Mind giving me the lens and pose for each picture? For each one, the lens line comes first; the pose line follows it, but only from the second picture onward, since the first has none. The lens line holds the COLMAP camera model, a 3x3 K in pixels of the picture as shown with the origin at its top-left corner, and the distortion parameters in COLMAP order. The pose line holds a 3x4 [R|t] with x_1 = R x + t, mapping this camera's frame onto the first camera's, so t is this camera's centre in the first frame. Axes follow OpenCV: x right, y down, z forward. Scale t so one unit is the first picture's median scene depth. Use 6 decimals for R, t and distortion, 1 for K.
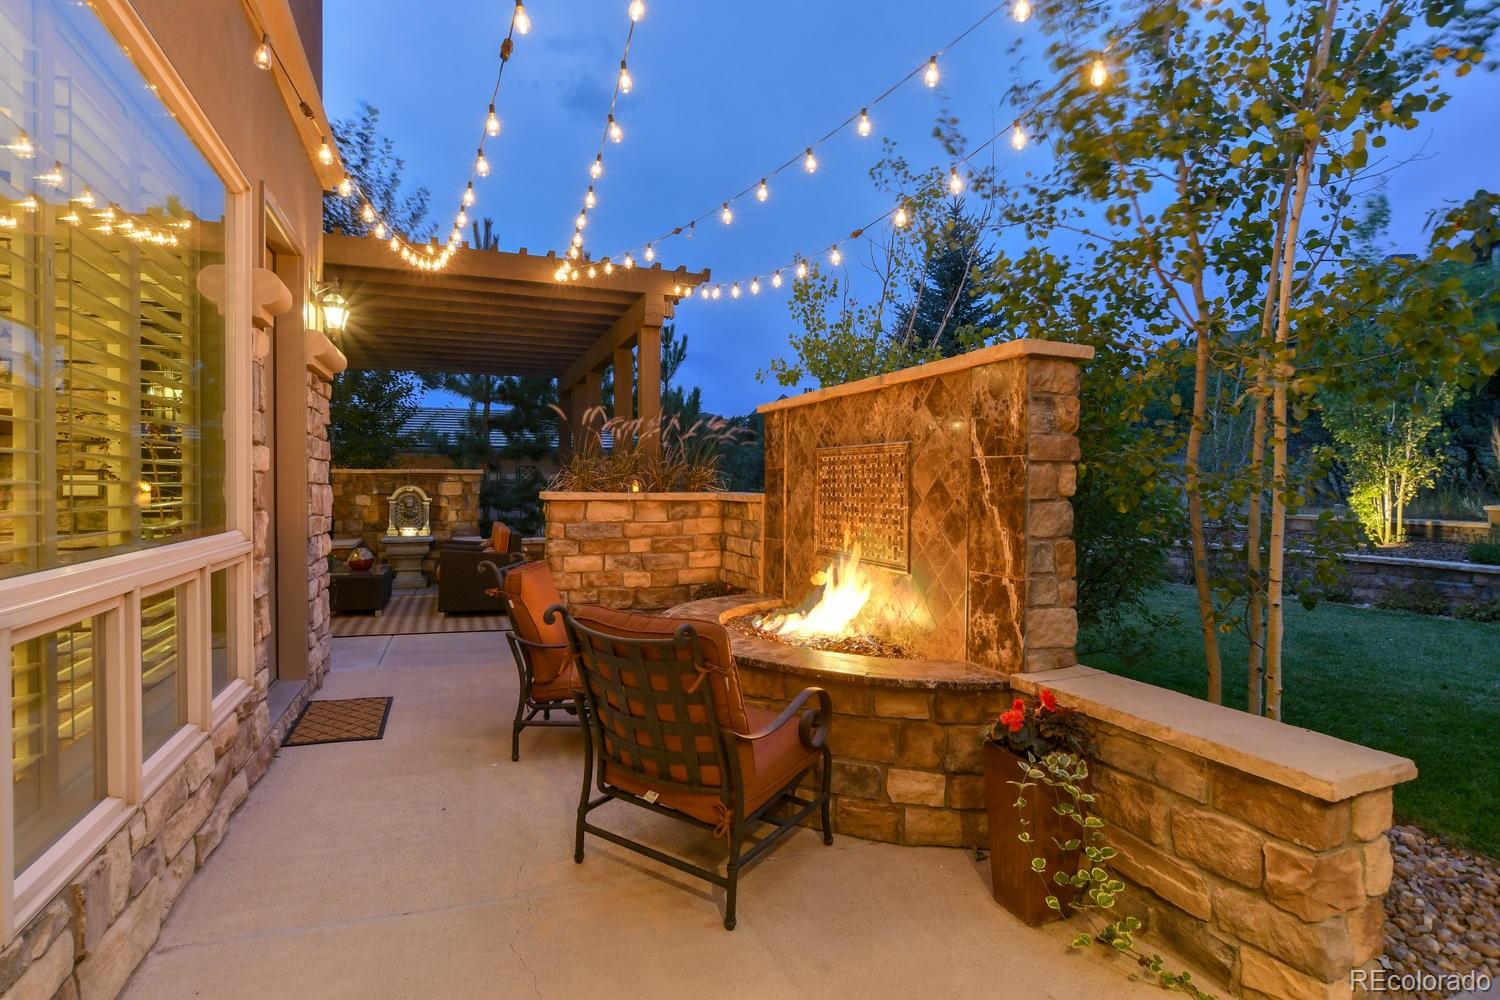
lens RADIAL K [[697.3, 0, 751.8], [0, 697.3, 508.3], [0, 0, 1]] dist [0.000402, -0.004493]
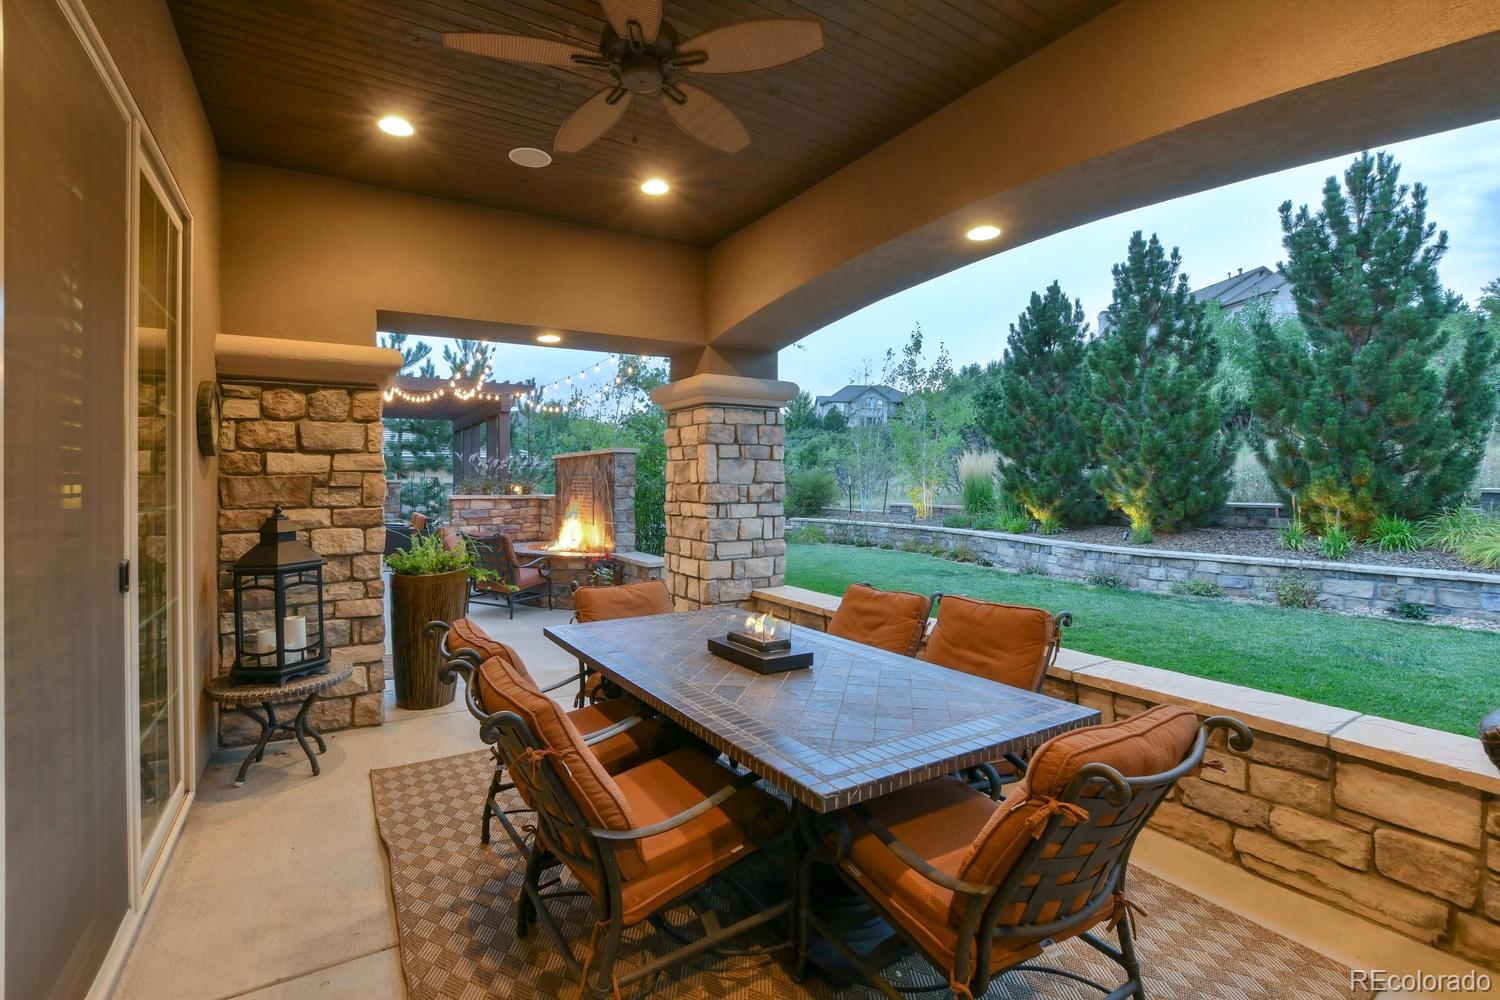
lens RADIAL K [[697.3, 0, 751.8], [0, 697.3, 508.3], [0, 0, 1]] dist [0.000402, -0.004493]
pose [[0.989289, -0.003053, 0.145941, 0.282143], [0.002657, 0.999992, 0.002909, 0.013032], [-0.145949, -0.002490, 0.989289, -1.146717]]
